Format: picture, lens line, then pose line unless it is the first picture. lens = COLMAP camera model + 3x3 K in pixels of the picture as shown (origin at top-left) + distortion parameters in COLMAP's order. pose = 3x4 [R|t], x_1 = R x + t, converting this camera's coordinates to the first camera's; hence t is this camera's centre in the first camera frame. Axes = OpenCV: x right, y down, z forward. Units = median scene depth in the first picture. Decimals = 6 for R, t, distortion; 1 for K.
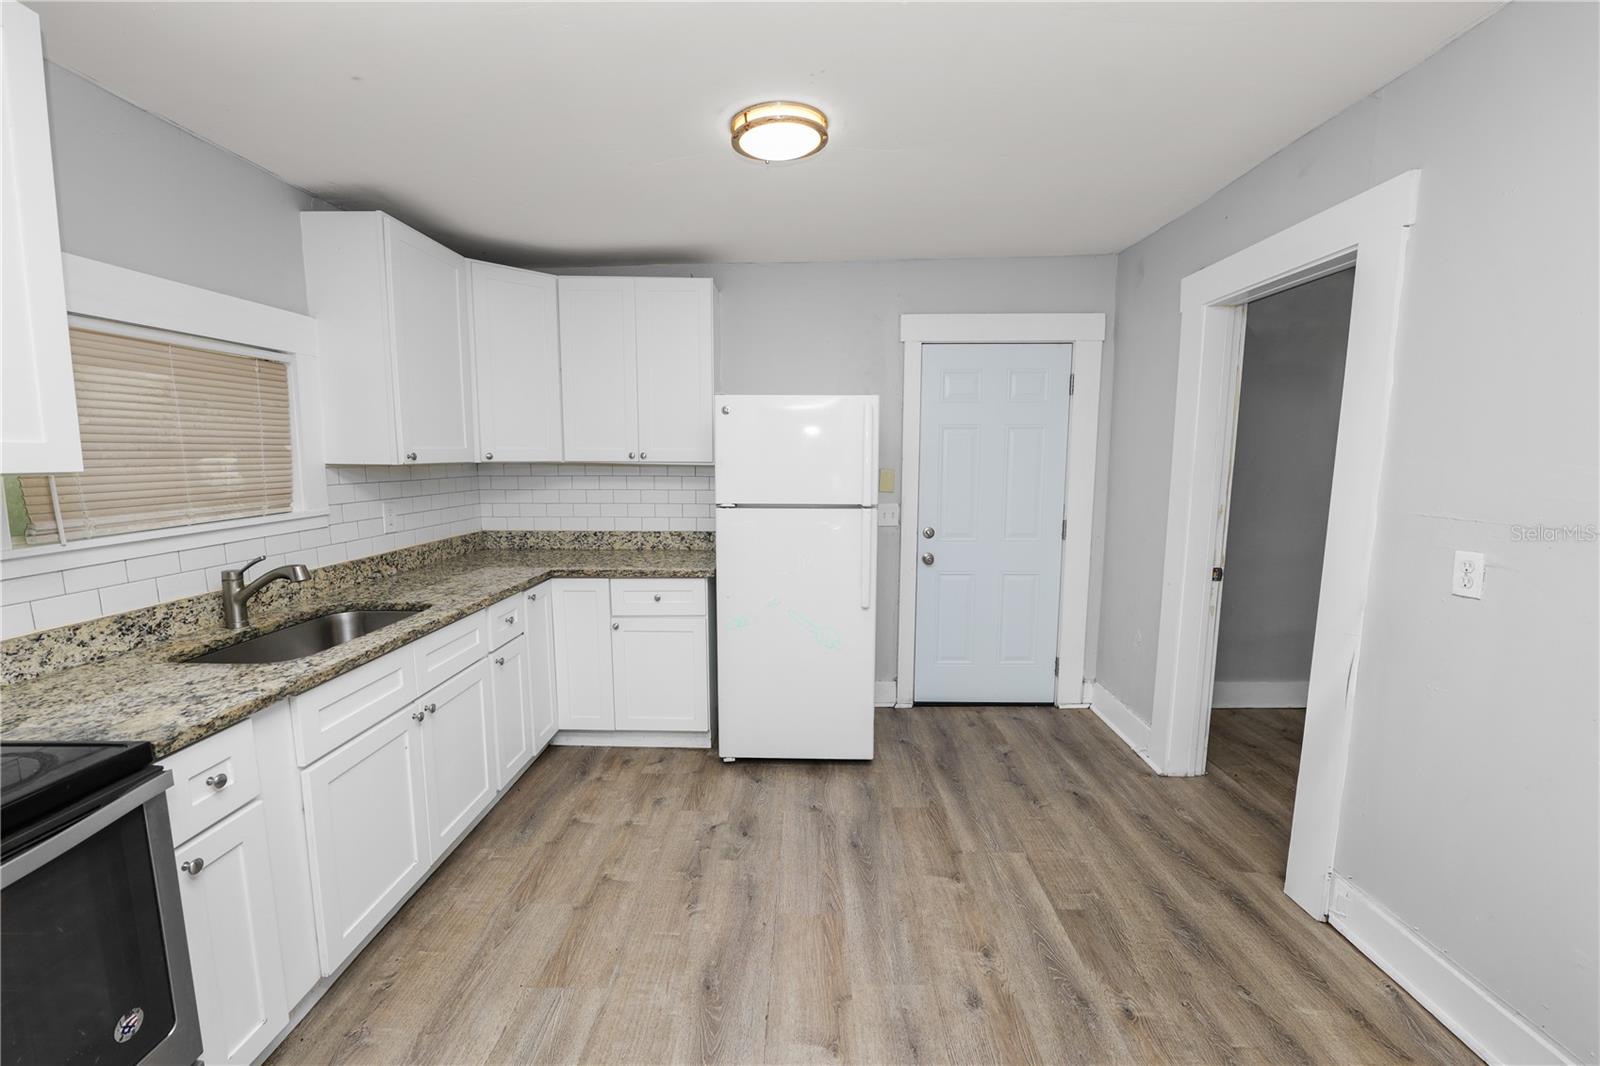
lens RADIAL K [[651.2, 0, 799.4], [0, 651.2, 536.0], [0, 0, 1]] dist [-0.013811, 0.001312]
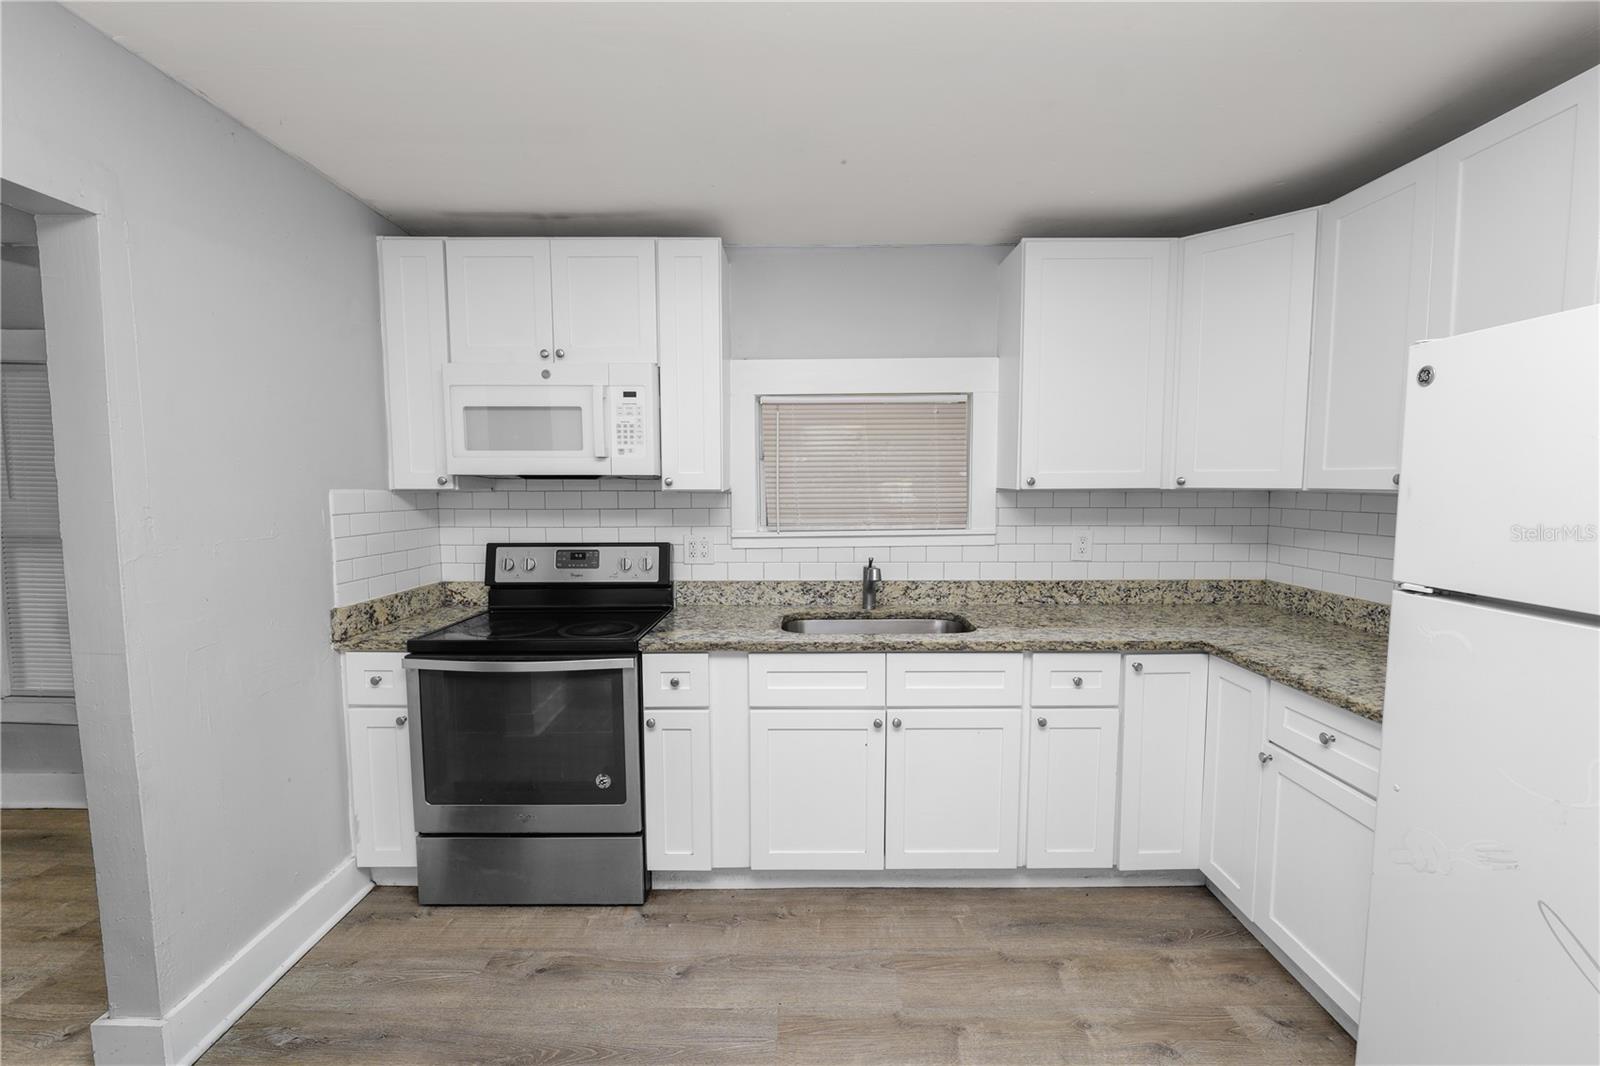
lens RADIAL K [[651.2, 0, 802.3], [0, 651.2, 533.9], [0, 0, 1]] dist [-0.013811, 0.001312]
pose [[0.019485, 0.074908, -0.997000, 0.362818], [-0.121047, 0.990031, 0.072019, -0.073238], [0.992455, 0.119281, 0.028359, 0.641571]]
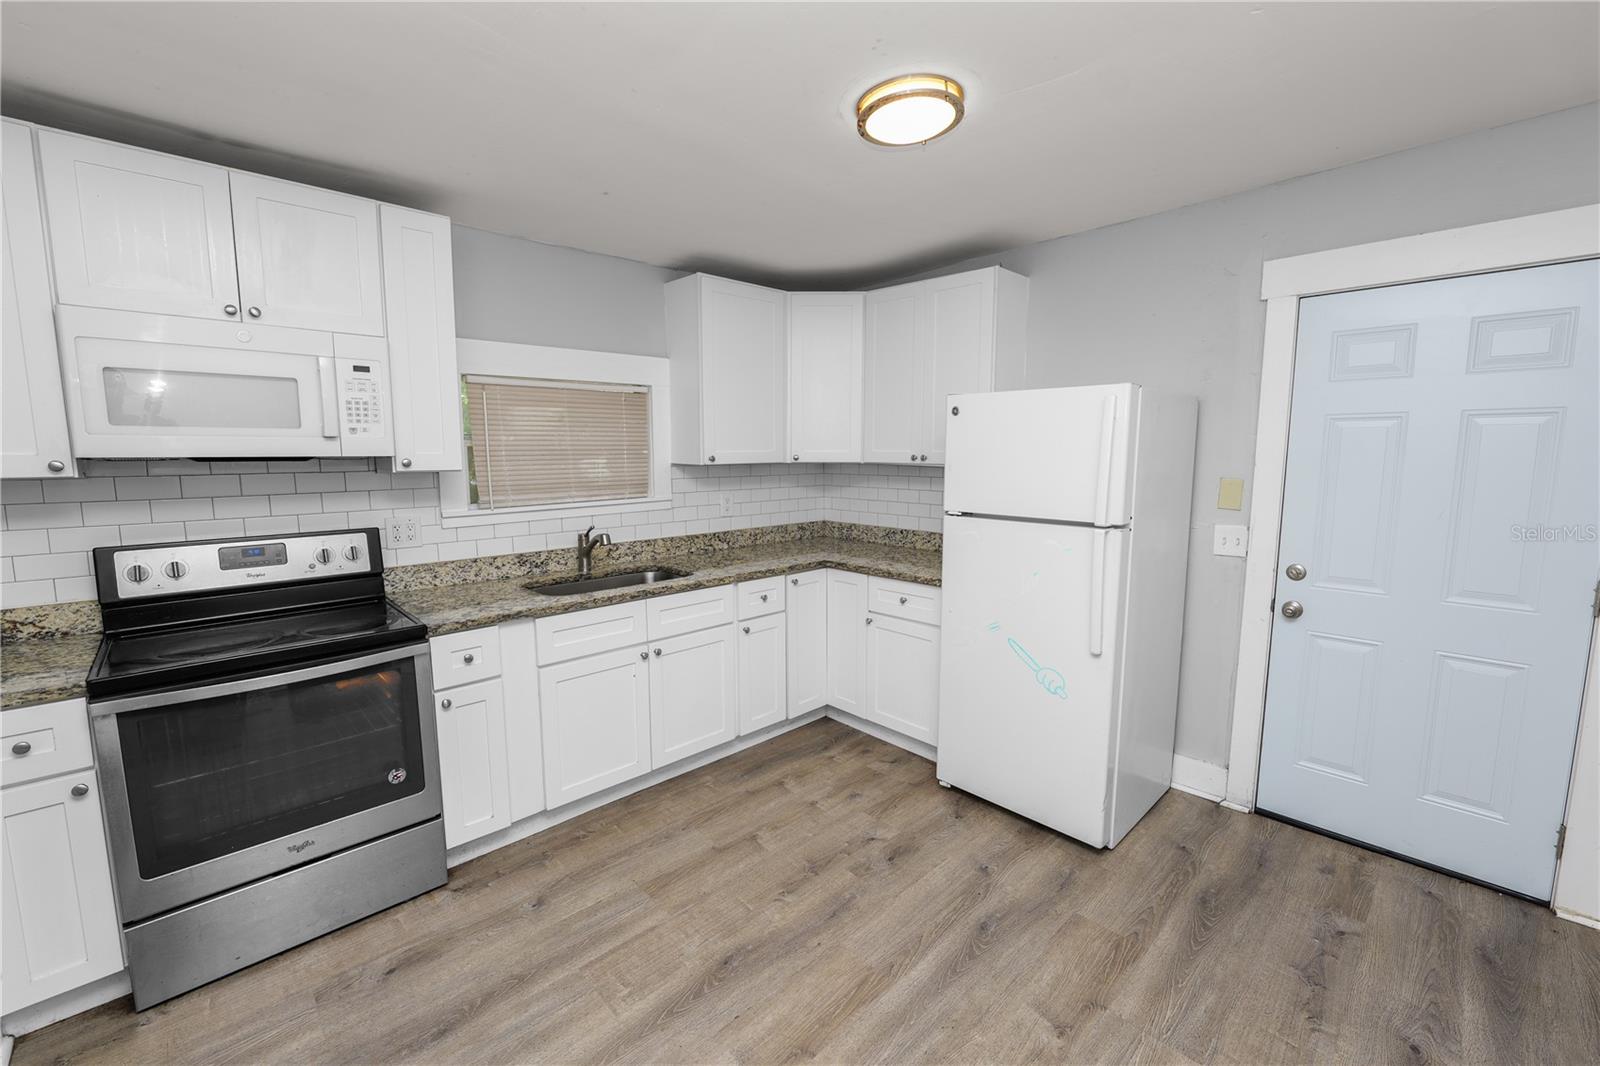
lens RADIAL K [[651.2, 0, 800.3], [0, 651.2, 528.2], [0, 0, 1]] dist [-0.013811, 0.001312]
pose [[0.705271, 0.083245, -0.704033, 0.443954], [-0.085219, 0.995836, 0.032378, -0.041709], [0.703797, 0.037161, 0.709429, 0.211603]]
